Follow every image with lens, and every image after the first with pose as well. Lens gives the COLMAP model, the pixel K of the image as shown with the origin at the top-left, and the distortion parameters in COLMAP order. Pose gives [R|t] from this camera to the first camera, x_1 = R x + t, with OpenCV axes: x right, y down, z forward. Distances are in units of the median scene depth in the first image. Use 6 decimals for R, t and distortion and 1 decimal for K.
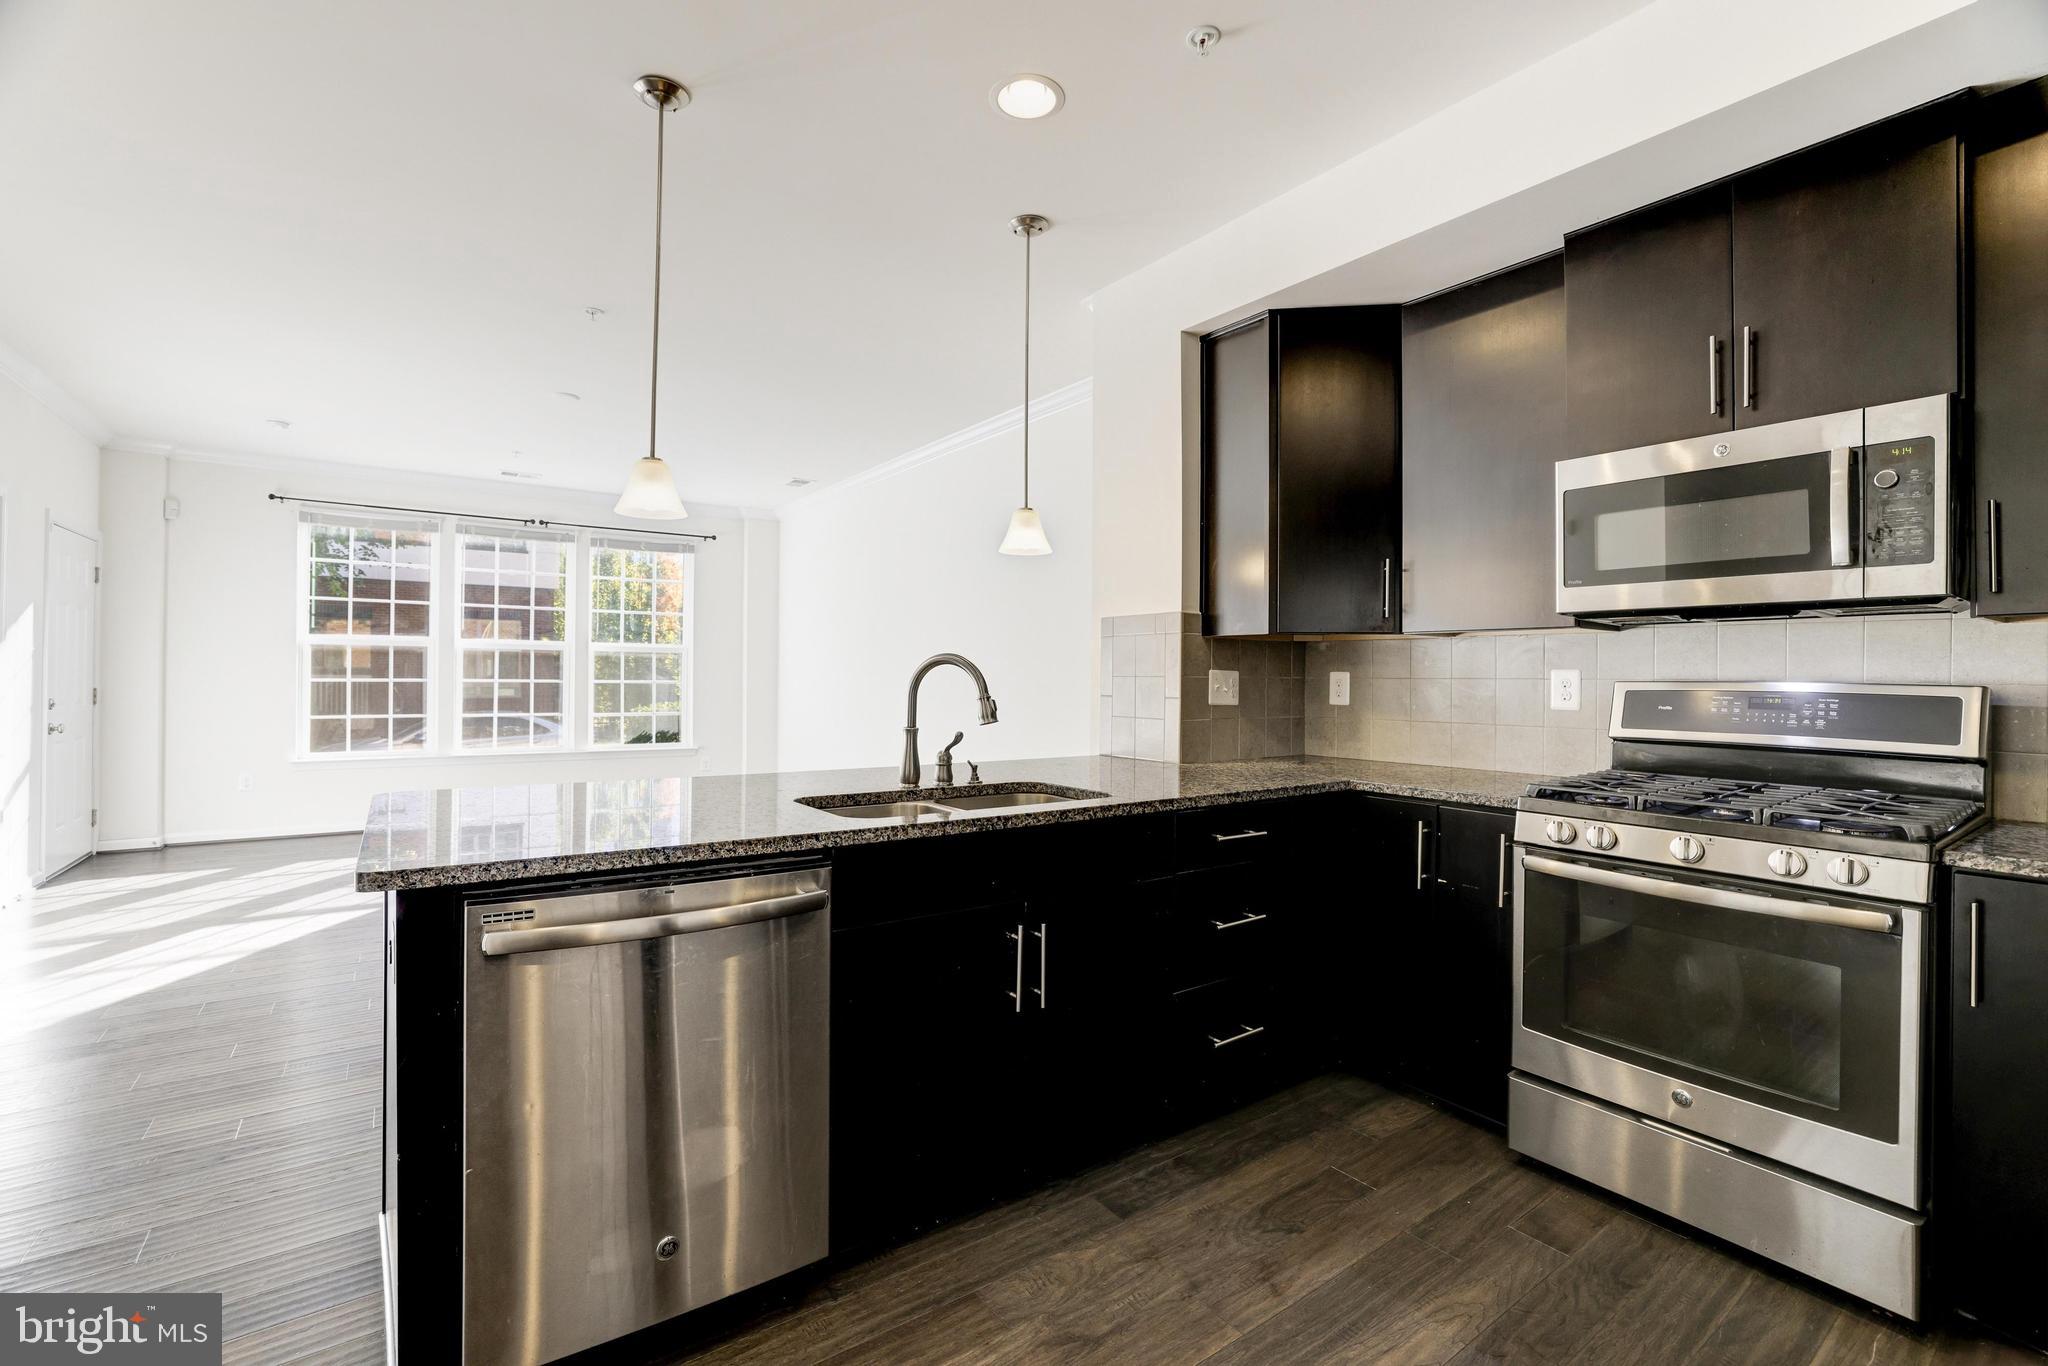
lens RADIAL K [[878.2, 0, 1017.7], [0, 878.2, 678.7], [0, 0, 1]] dist [-0.035372, 0.011833]
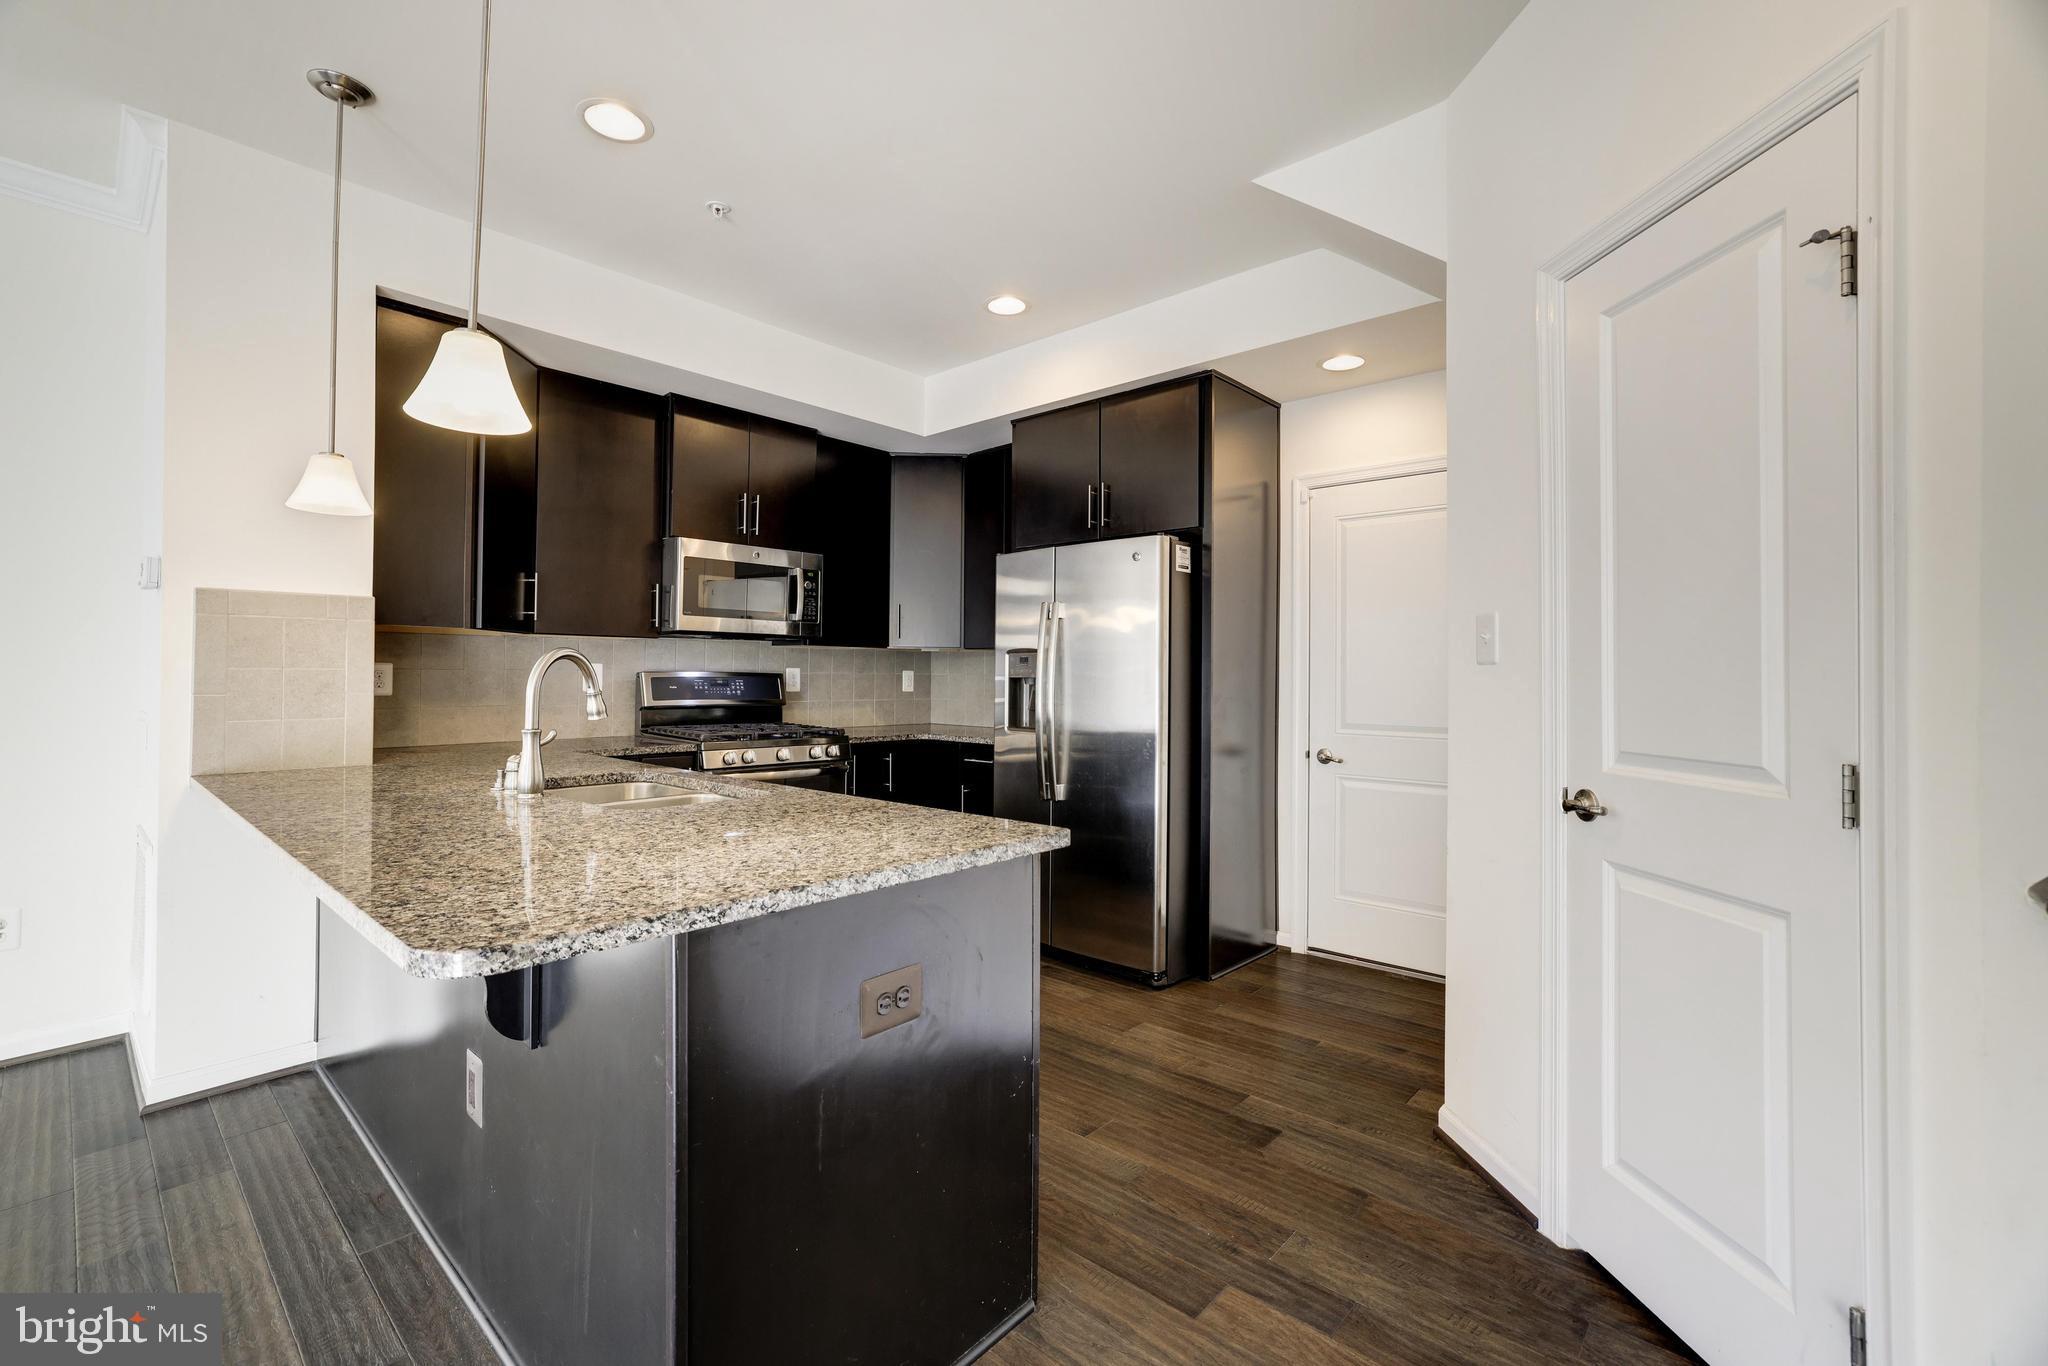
lens RADIAL K [[878.2, 0, 1005.9], [0, 878.2, 670.0], [0, 0, 1]] dist [-0.035372, 0.011833]
pose [[-0.203486, -0.005629, 0.979062, -0.534218], [-0.006751, 0.999968, 0.004346, -0.006081], [-0.979055, -0.005726, -0.203518, 0.354044]]
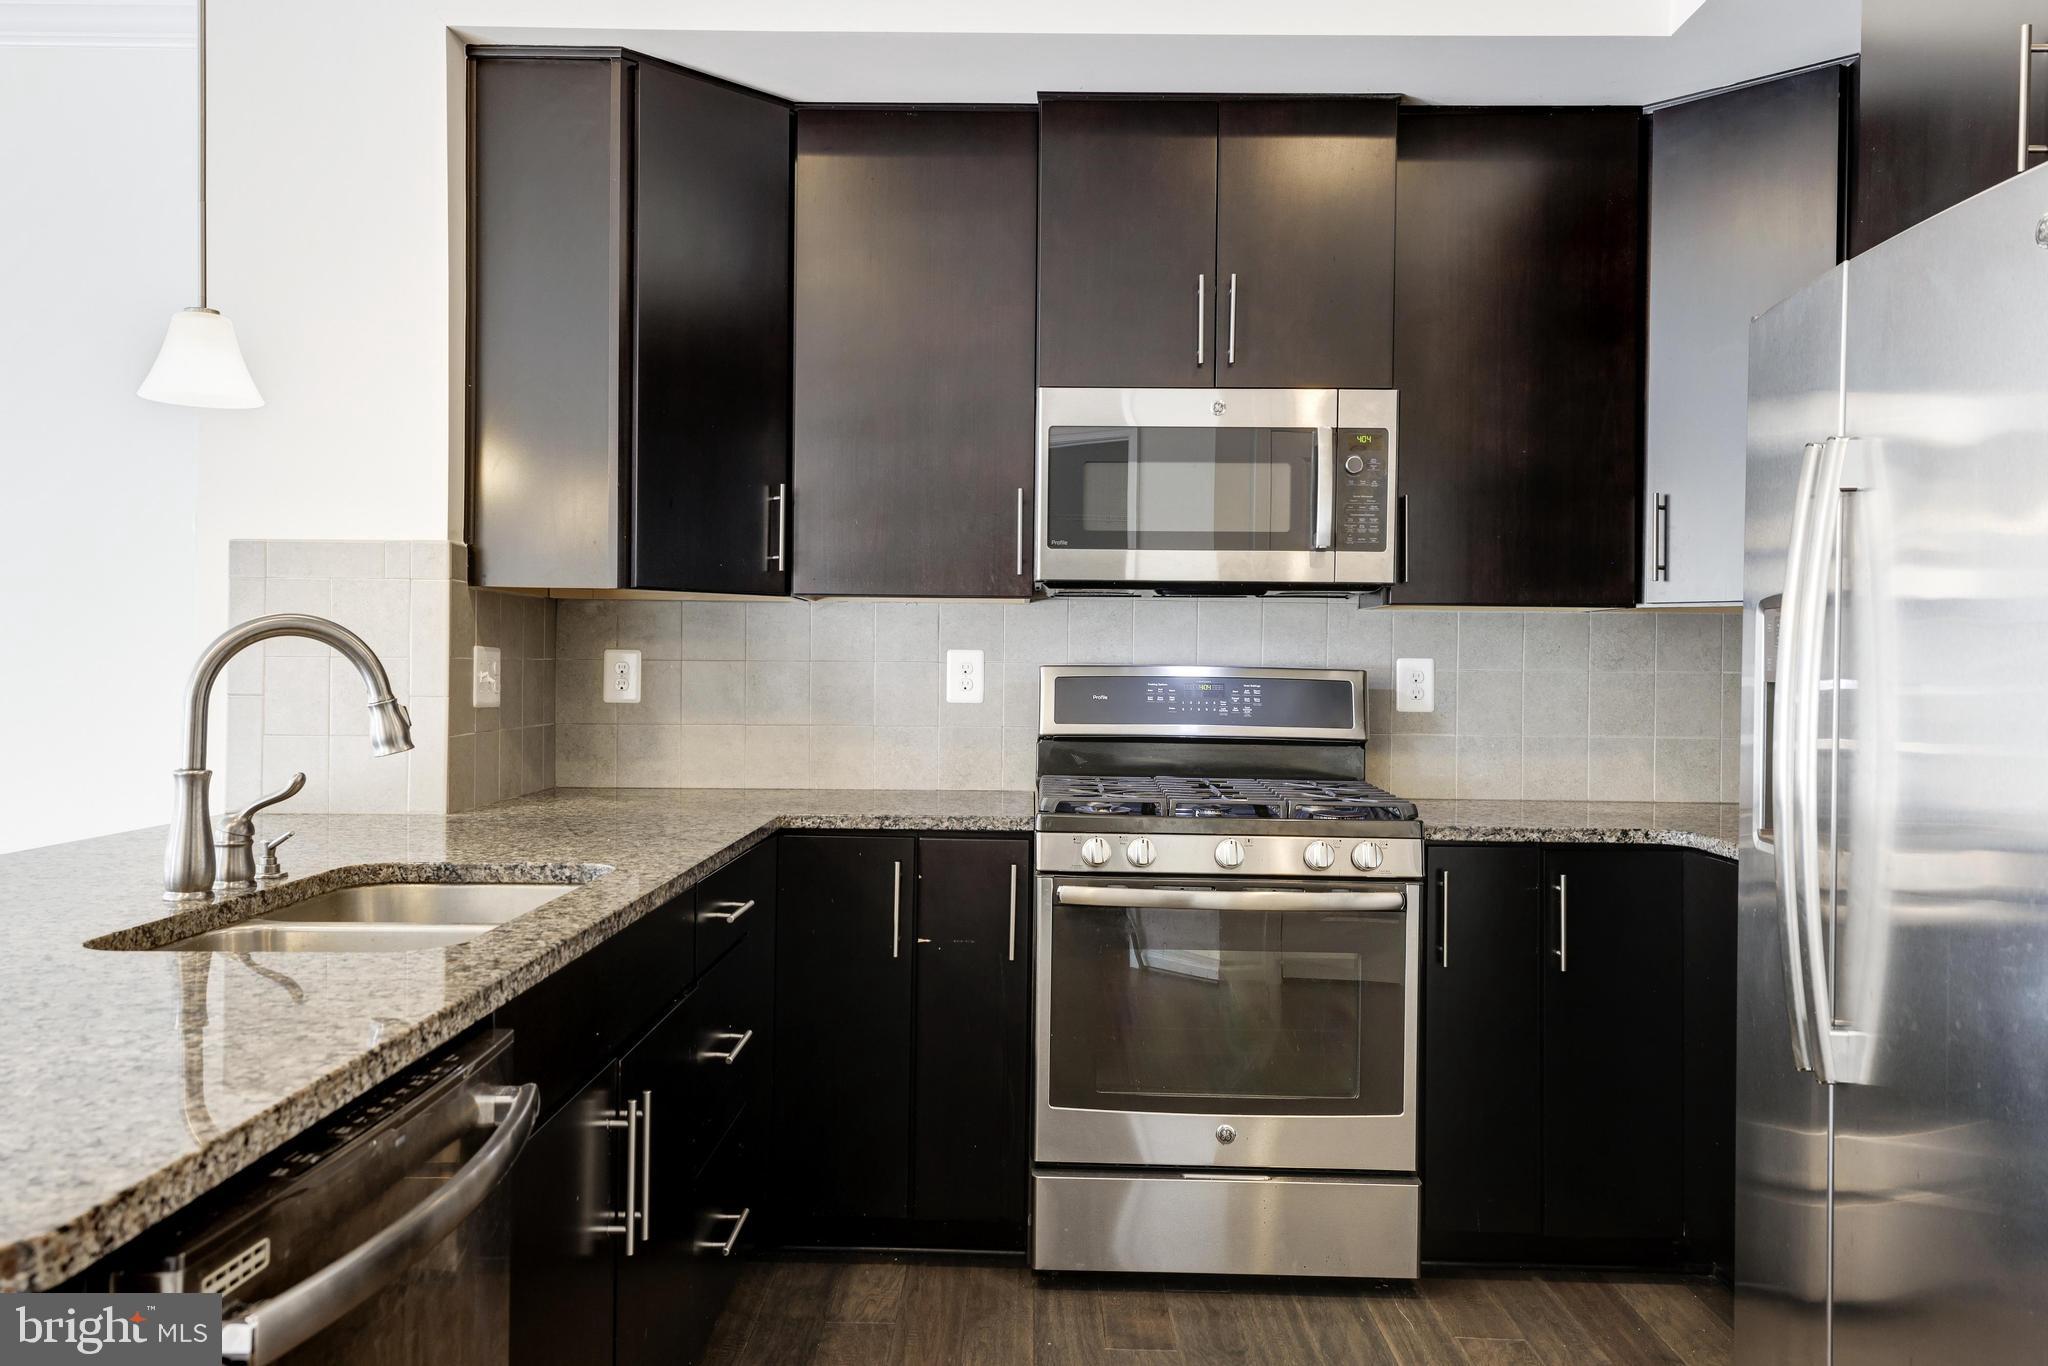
lens RADIAL K [[1597.9, 0, 999.3], [0, 1597.9, 665.4], [0, 0, 1]] dist [0.003421, -0.023309]
pose [[0.599232, -0.002379, 0.800572, -0.270179], [-0.003226, 0.999980, 0.005386, -0.002459], [-0.800569, -0.005810, 0.599213, 0.077584]]
